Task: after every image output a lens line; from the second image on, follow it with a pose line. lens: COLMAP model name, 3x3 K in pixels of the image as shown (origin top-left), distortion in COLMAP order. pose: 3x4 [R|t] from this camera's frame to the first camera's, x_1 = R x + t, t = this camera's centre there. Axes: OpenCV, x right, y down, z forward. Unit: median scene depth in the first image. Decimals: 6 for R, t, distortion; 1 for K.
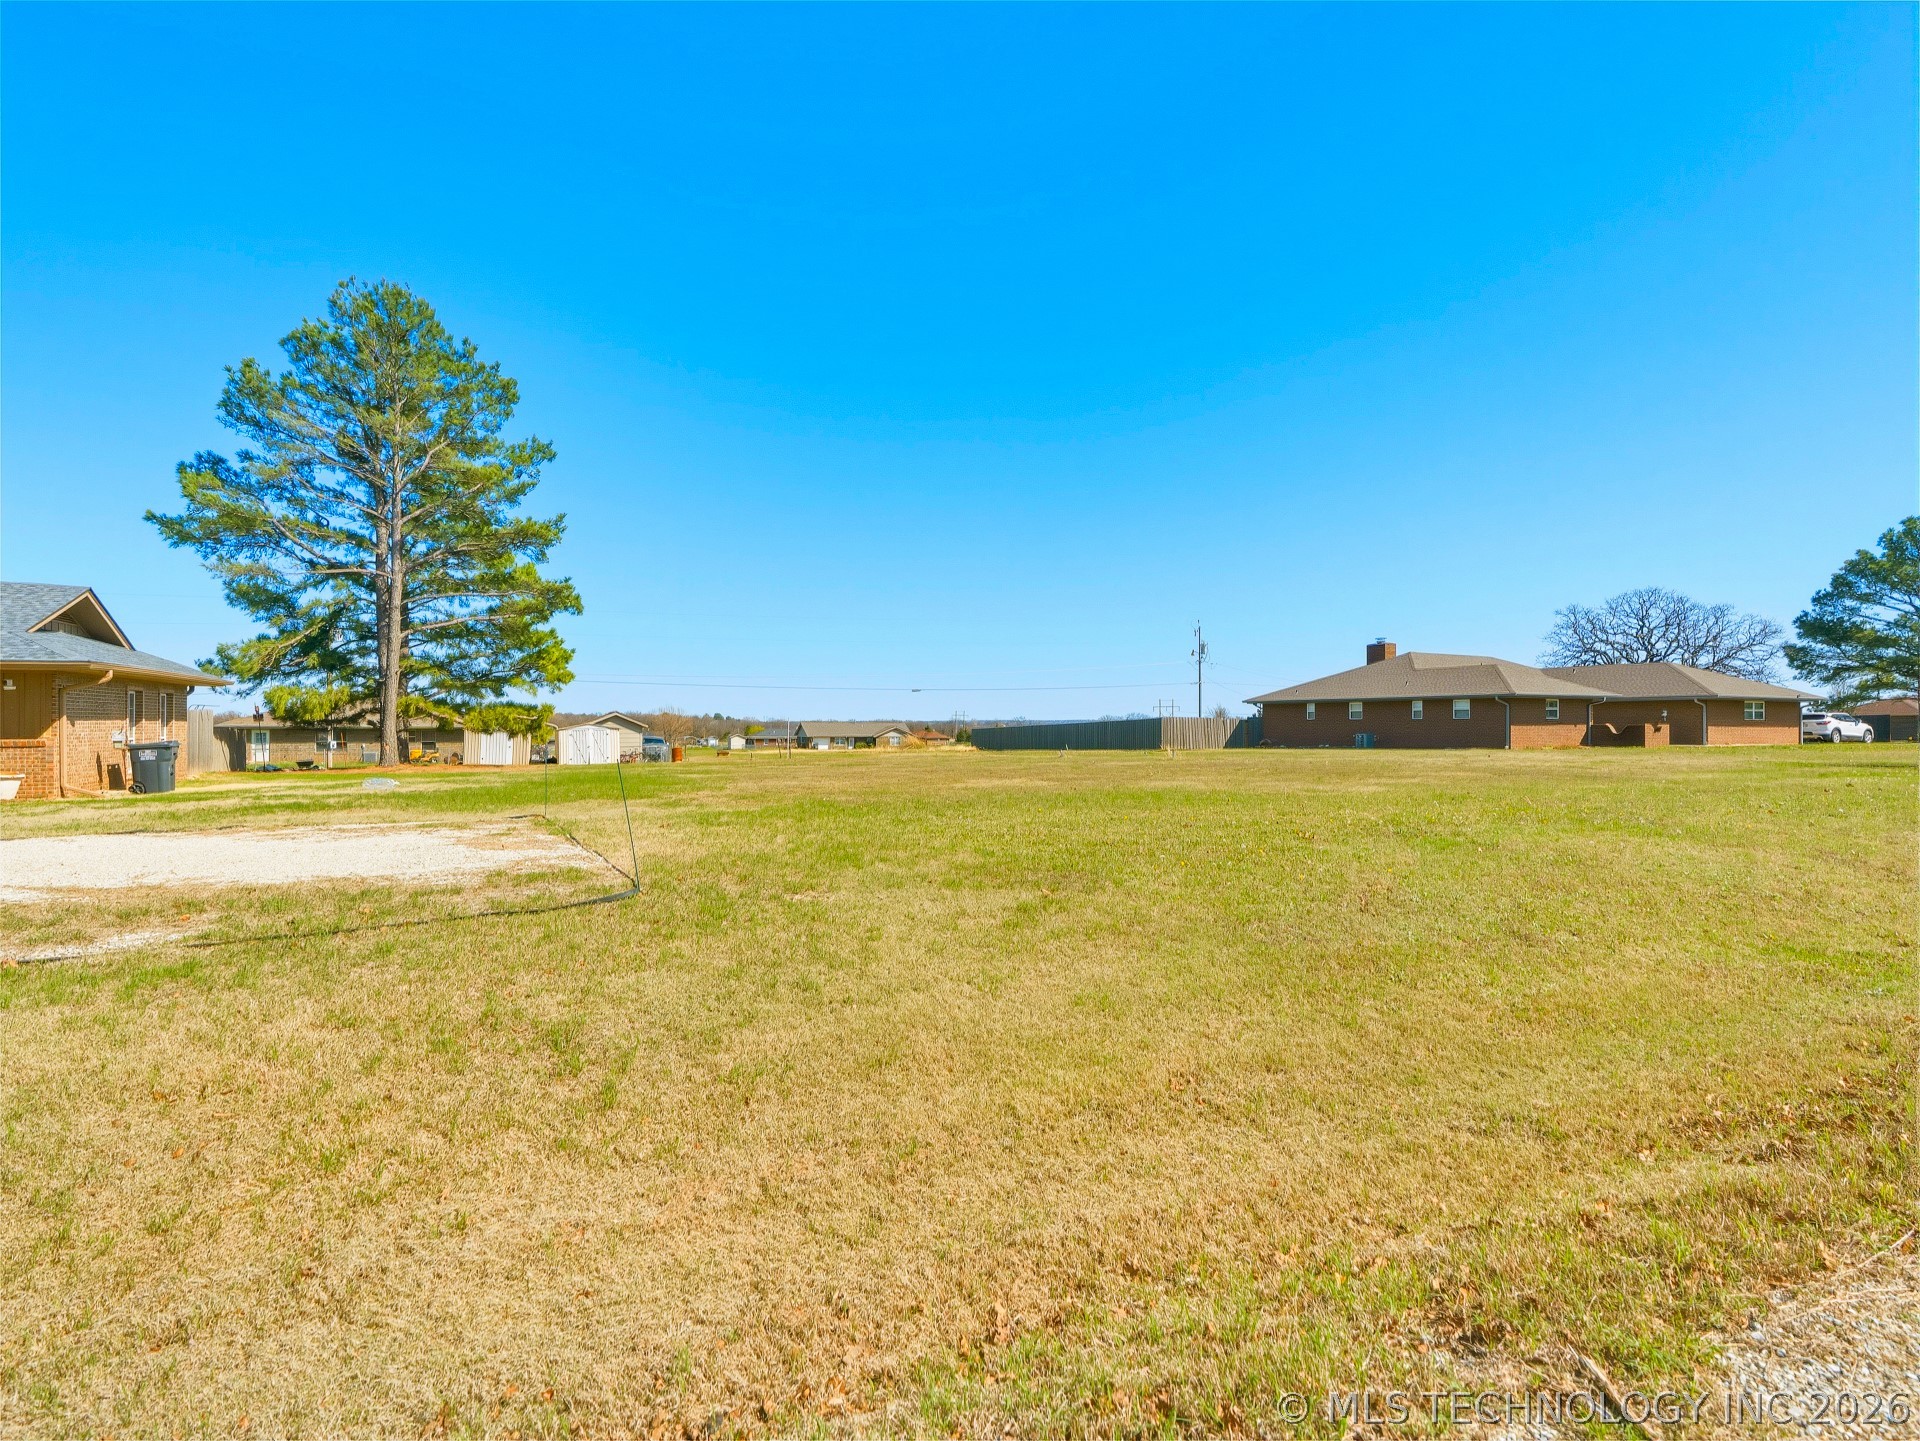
lens RADIAL K [[965.8, 0, 964.5], [0, 965.8, 744.1], [0, 0, 1]] dist [-0.018287, 0.005579]
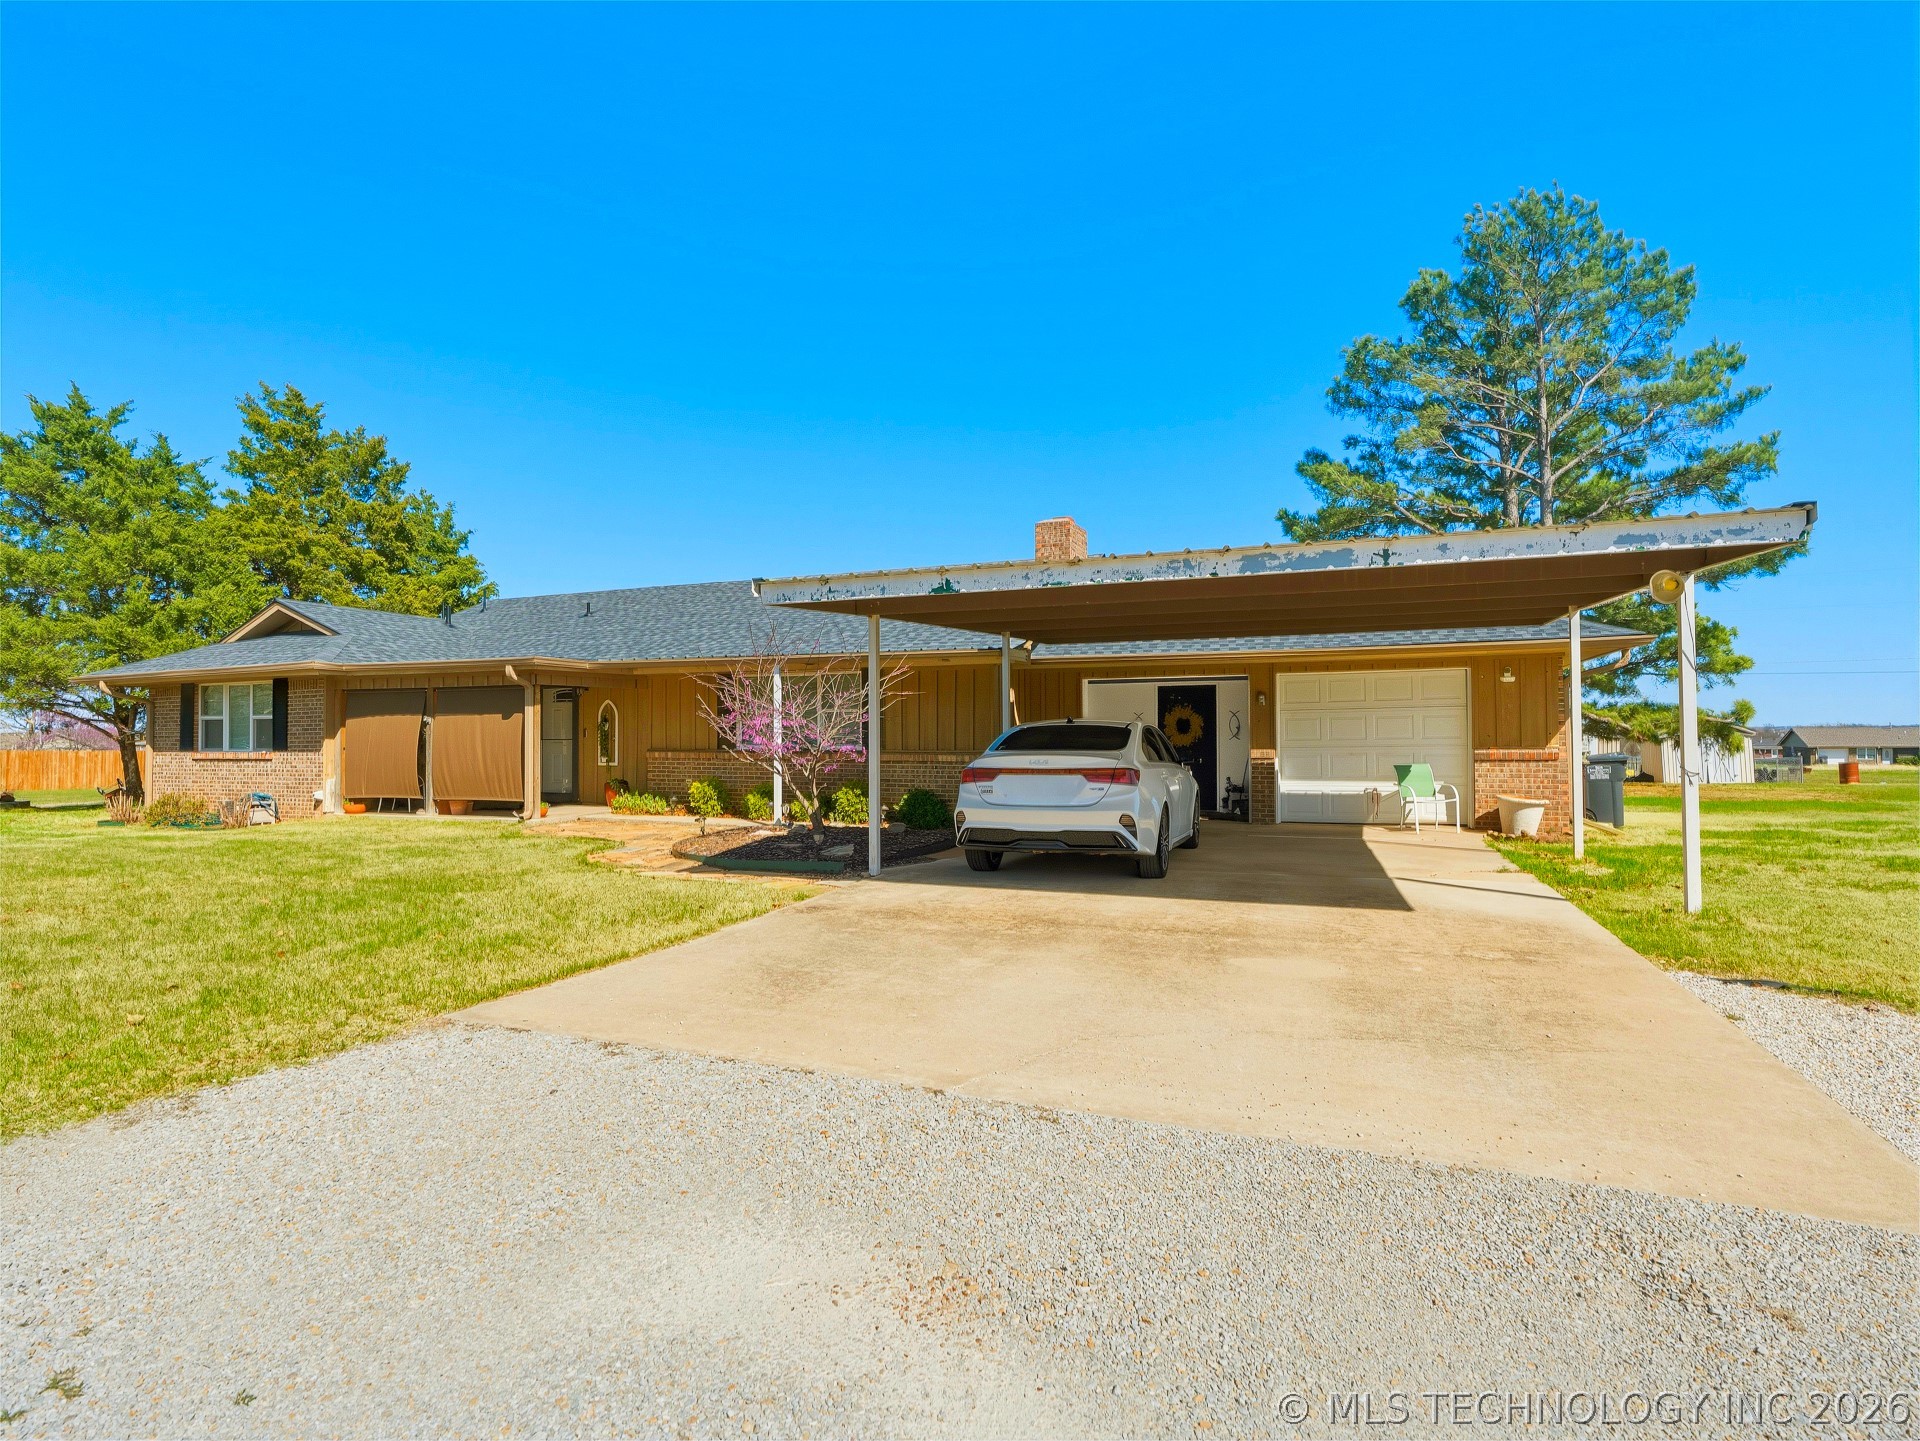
lens RADIAL K [[965.8, 0, 958.3], [0, 965.8, 700.8], [0, 0, 1]] dist [-0.018287, 0.005579]
pose [[0.691661, -0.031577, -0.721531, -0.258040], [-0.007607, 0.998670, -0.050998, -0.000391], [0.722182, 0.040762, 0.690501, 0.064377]]
